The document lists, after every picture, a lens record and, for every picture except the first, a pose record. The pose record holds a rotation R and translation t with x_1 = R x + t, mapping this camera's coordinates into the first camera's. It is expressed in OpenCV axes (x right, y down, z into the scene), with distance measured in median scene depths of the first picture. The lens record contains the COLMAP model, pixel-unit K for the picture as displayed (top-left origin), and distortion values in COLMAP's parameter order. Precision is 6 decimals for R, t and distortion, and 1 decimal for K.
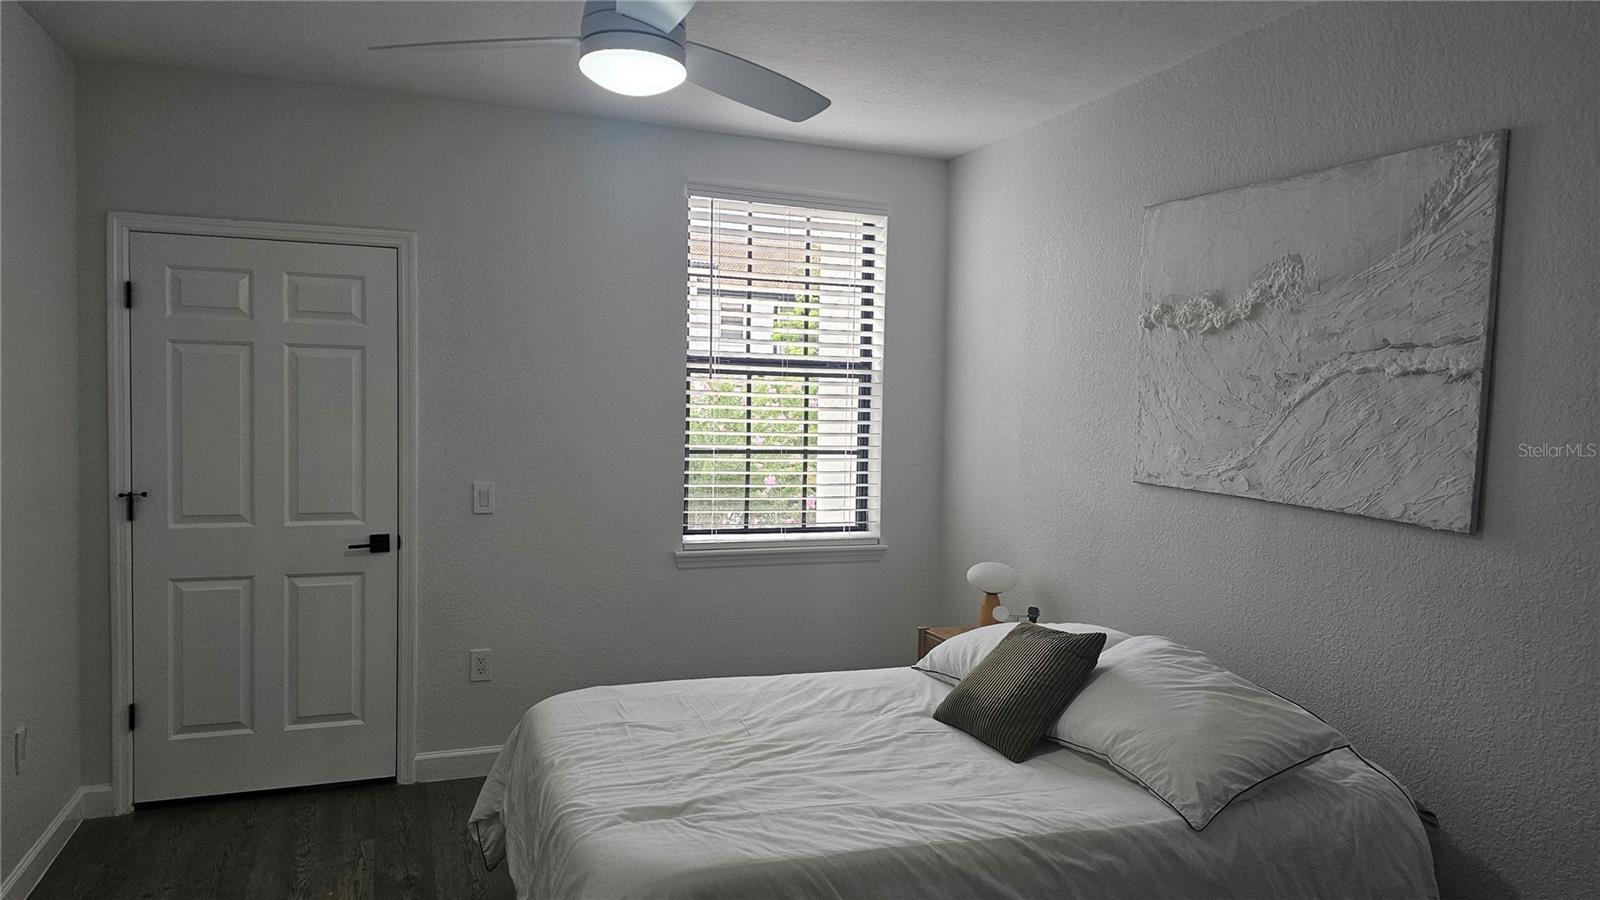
lens RADIAL K [[1084.8, 0, 804.6], [0, 1084.8, 445.5], [0, 0, 1]] dist [0.073447, -0.078017]
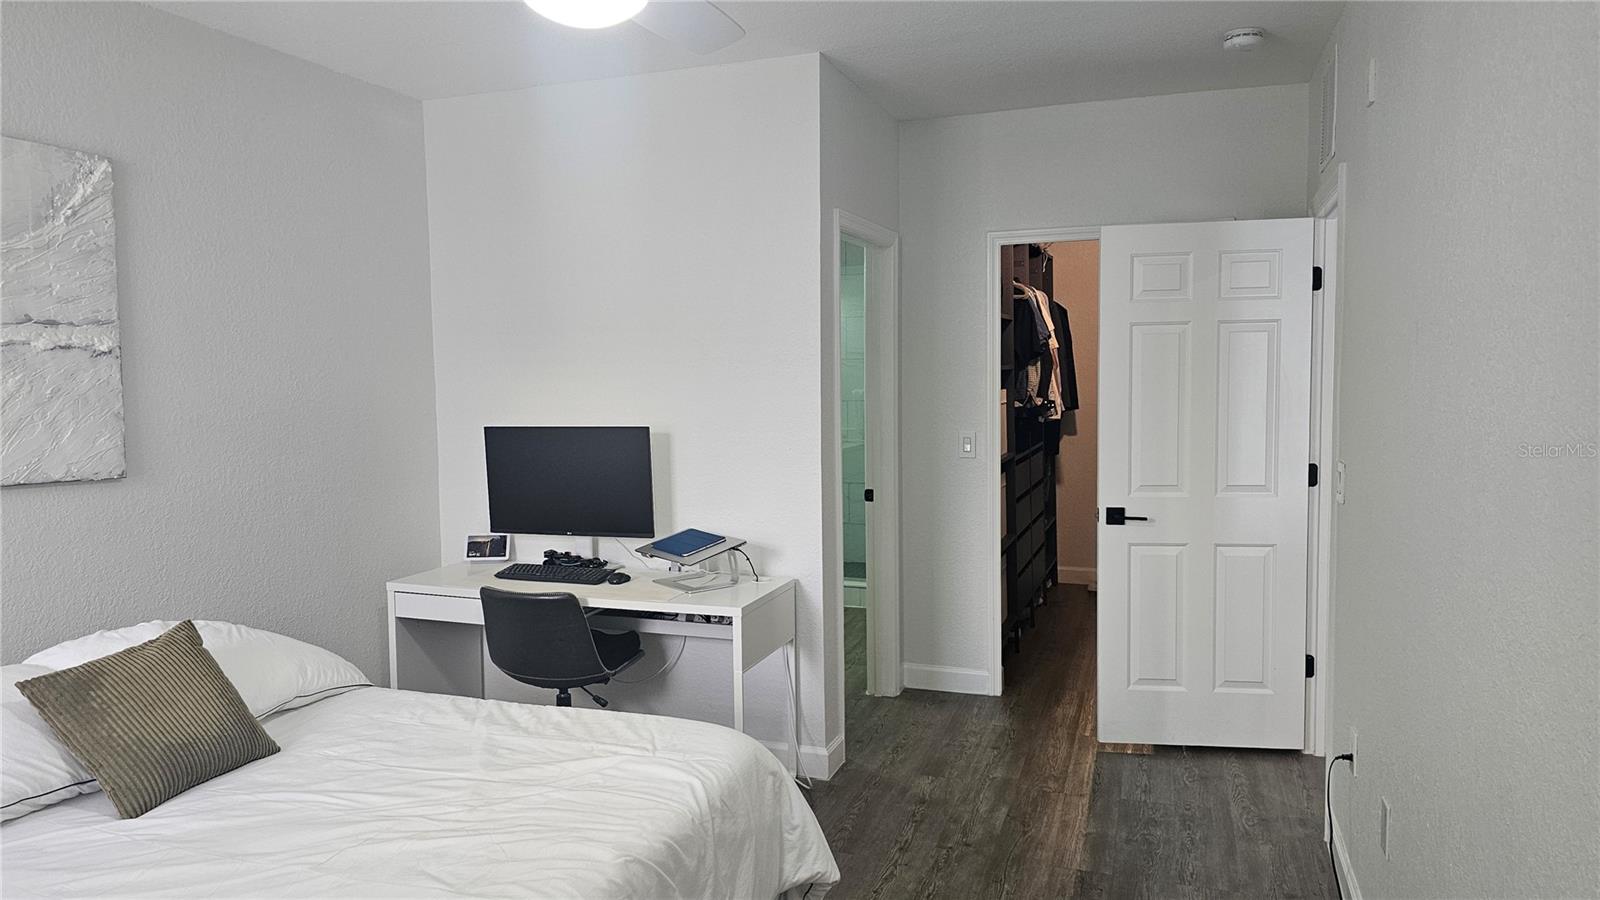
lens RADIAL K [[1084.8, 0, 804.6], [0, 1084.8, 445.5], [0, 0, 1]] dist [0.073447, -0.078017]
pose [[-0.760154, -0.056723, 0.647262, -0.728840], [0.018607, 0.993873, 0.108950, -0.072037], [-0.649476, 0.094862, -0.754442, 1.313685]]
